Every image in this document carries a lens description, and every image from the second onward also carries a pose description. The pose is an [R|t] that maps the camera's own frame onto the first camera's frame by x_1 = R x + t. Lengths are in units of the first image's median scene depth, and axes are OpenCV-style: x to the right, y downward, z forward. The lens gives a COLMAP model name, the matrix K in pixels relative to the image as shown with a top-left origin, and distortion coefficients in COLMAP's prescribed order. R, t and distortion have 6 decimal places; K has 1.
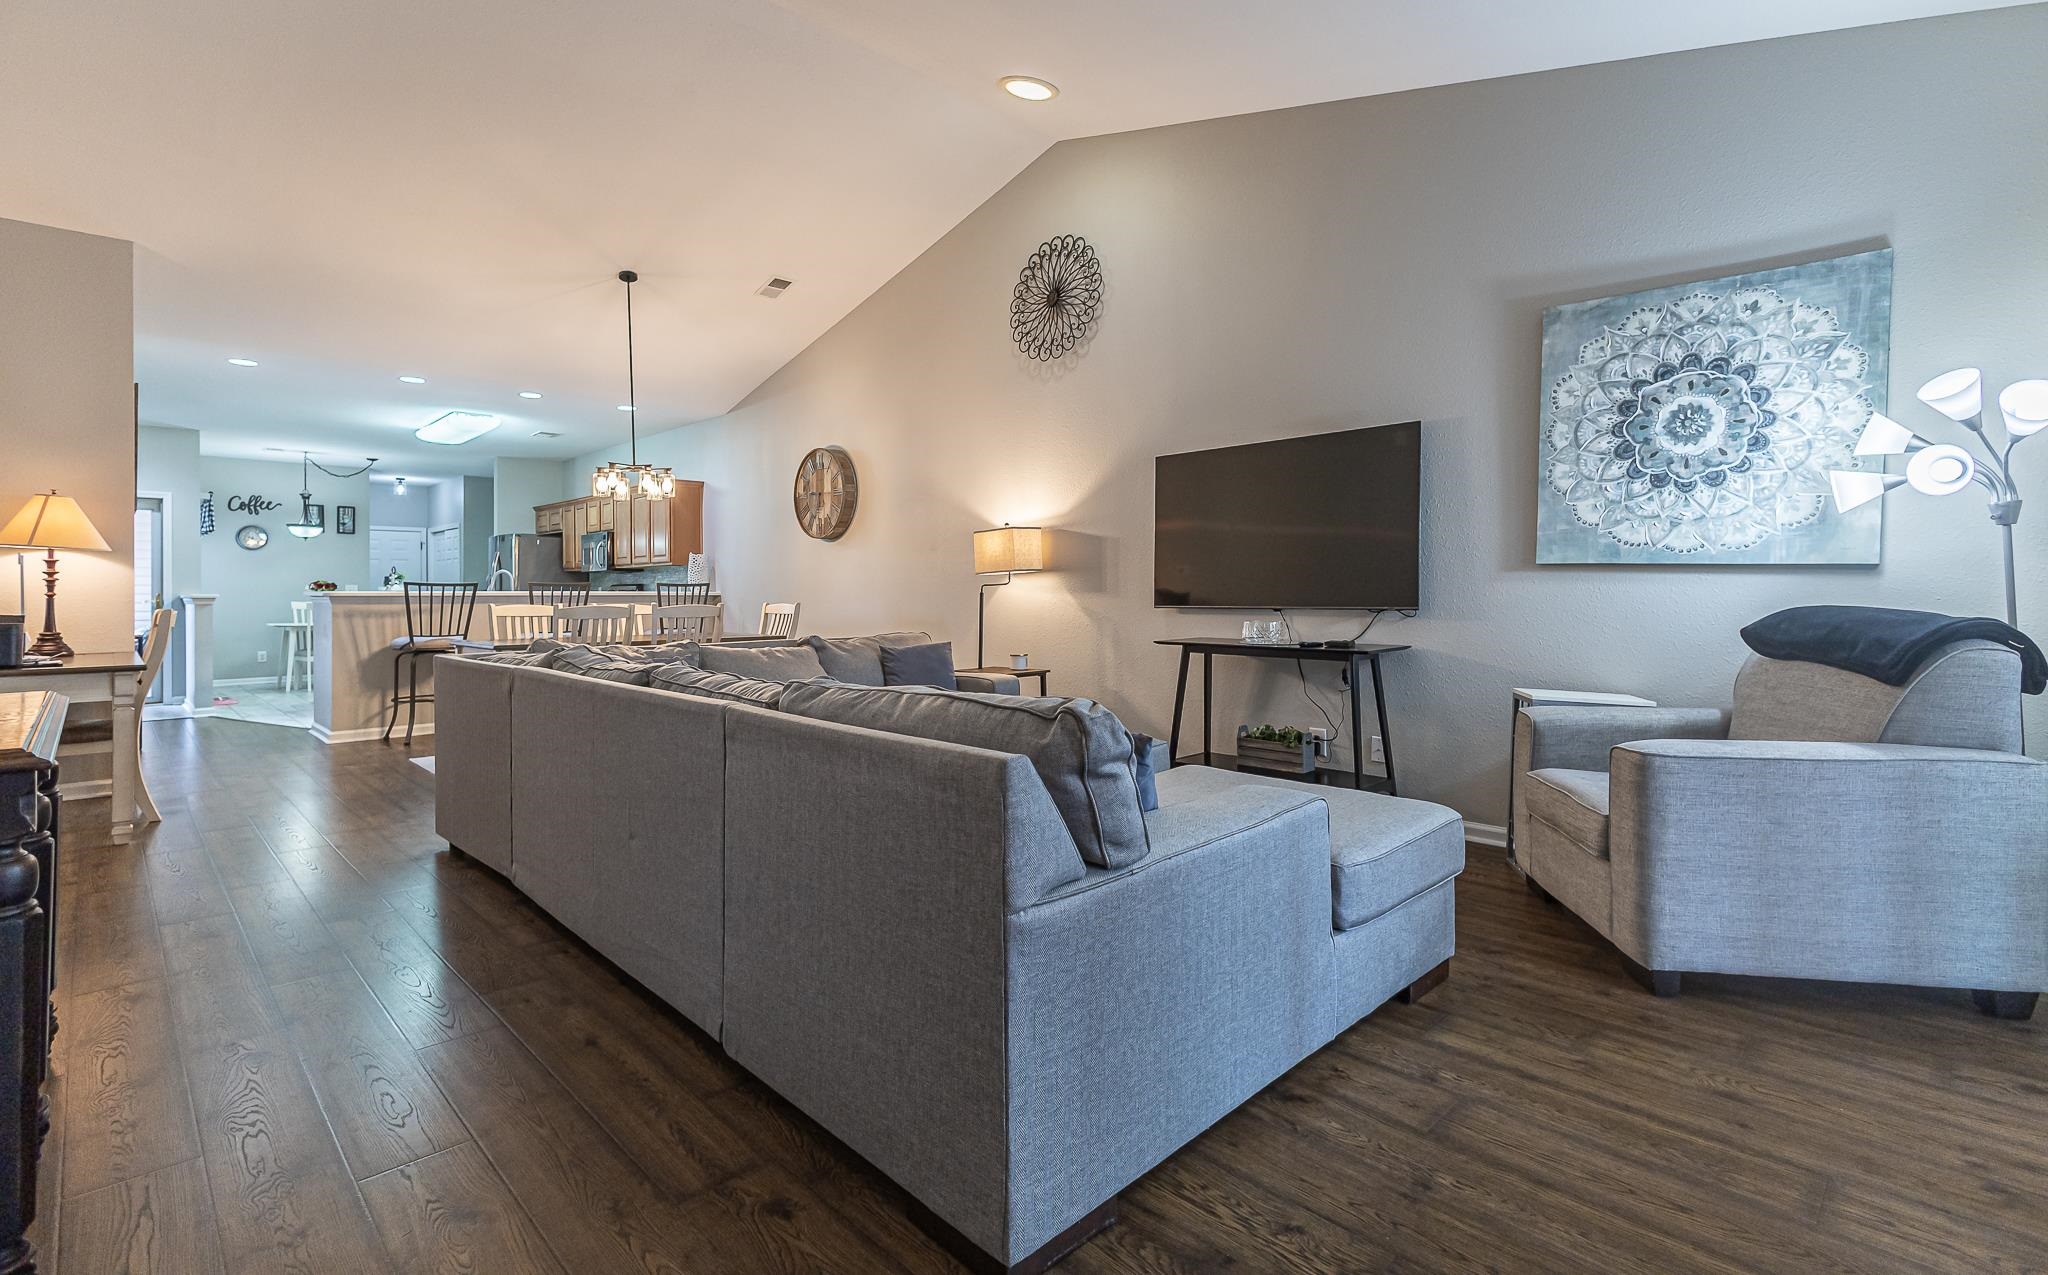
lens RADIAL K [[958.0, 0, 1023.9], [0, 958.0, 587.6], [0, 0, 1]] dist [0.000025, -0.000024]
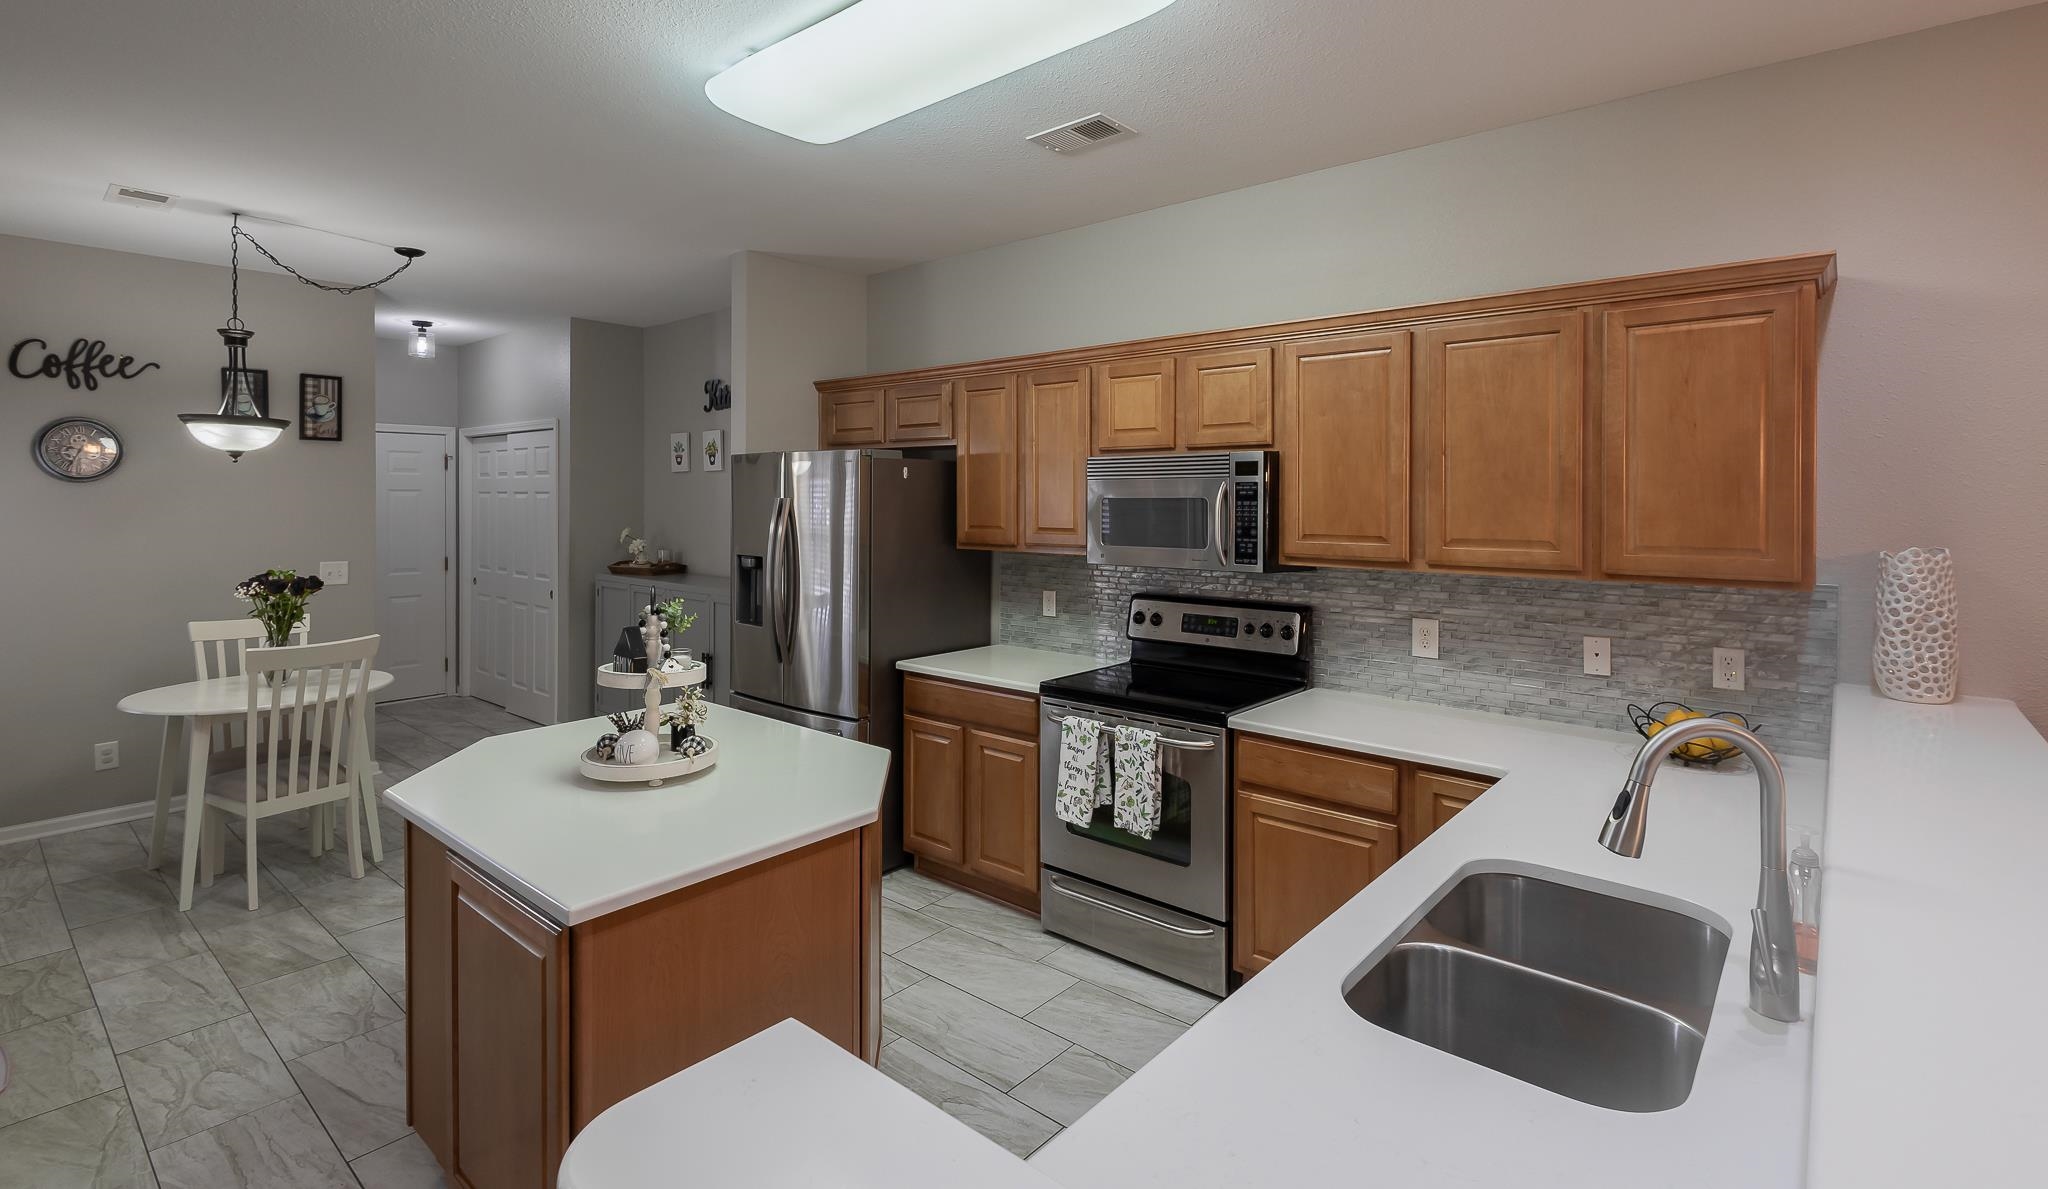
lens RADIAL K [[953.2, 0, 1016.0], [0, 953.2, 501.1], [0, 0, 1]] dist [0.000218, 0.000069]
pose [[0.996400, 0.007915, 0.084411, -0.461163], [-0.008868, 0.999901, 0.010920, -0.038644], [-0.084317, -0.011629, 0.996371, 0.584908]]
